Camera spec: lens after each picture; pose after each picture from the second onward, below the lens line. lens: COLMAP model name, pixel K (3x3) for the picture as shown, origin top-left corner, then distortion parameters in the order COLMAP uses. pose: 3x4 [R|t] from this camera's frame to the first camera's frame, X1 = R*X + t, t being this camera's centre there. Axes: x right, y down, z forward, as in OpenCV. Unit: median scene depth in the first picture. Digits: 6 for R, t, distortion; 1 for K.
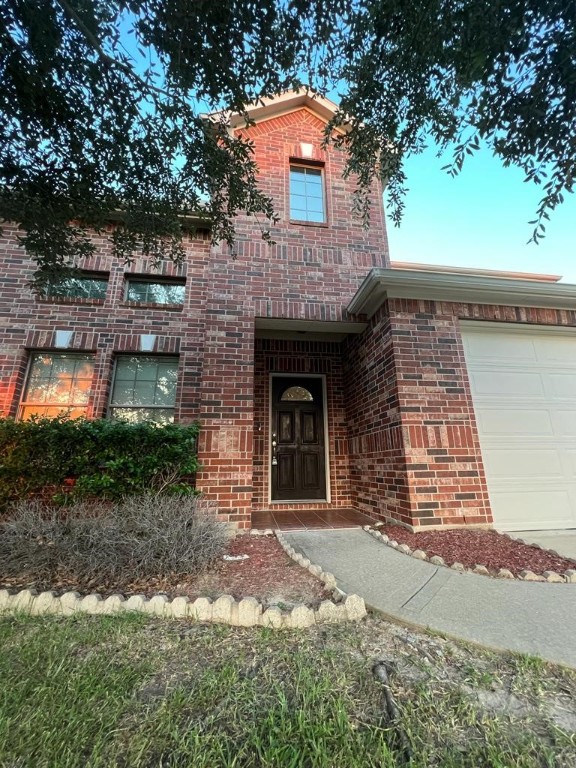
lens RADIAL K [[307.1, 0, 290.7], [0, 307.1, 382.9], [0, 0, 1]] dist [-0.004446, 0.000838]
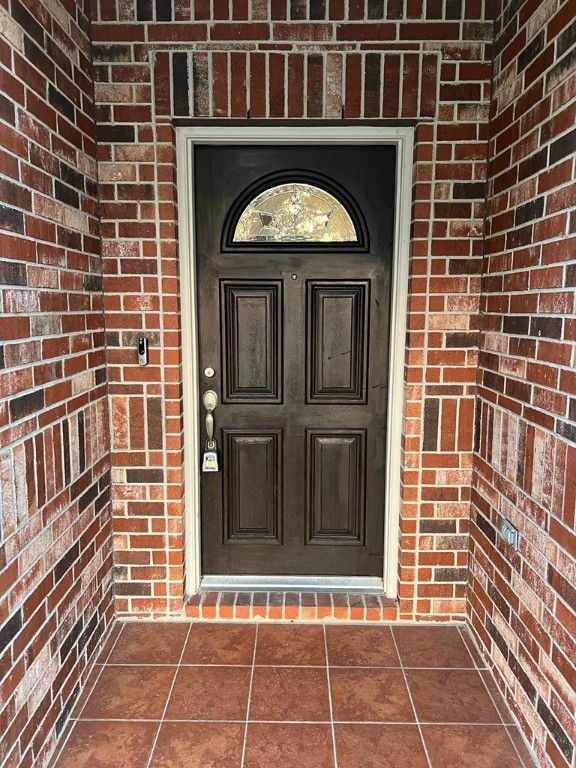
lens RADIAL K [[573.8, 0, 284.2], [0, 573.8, 383.7], [0, 0, 1]] dist [0.042412, -0.004802]
pose [[0.991195, 0.029732, -0.129028, 0.086187], [0.025223, 0.914225, 0.404421, -0.033139], [0.129985, -0.404115, 0.905425, 0.541998]]
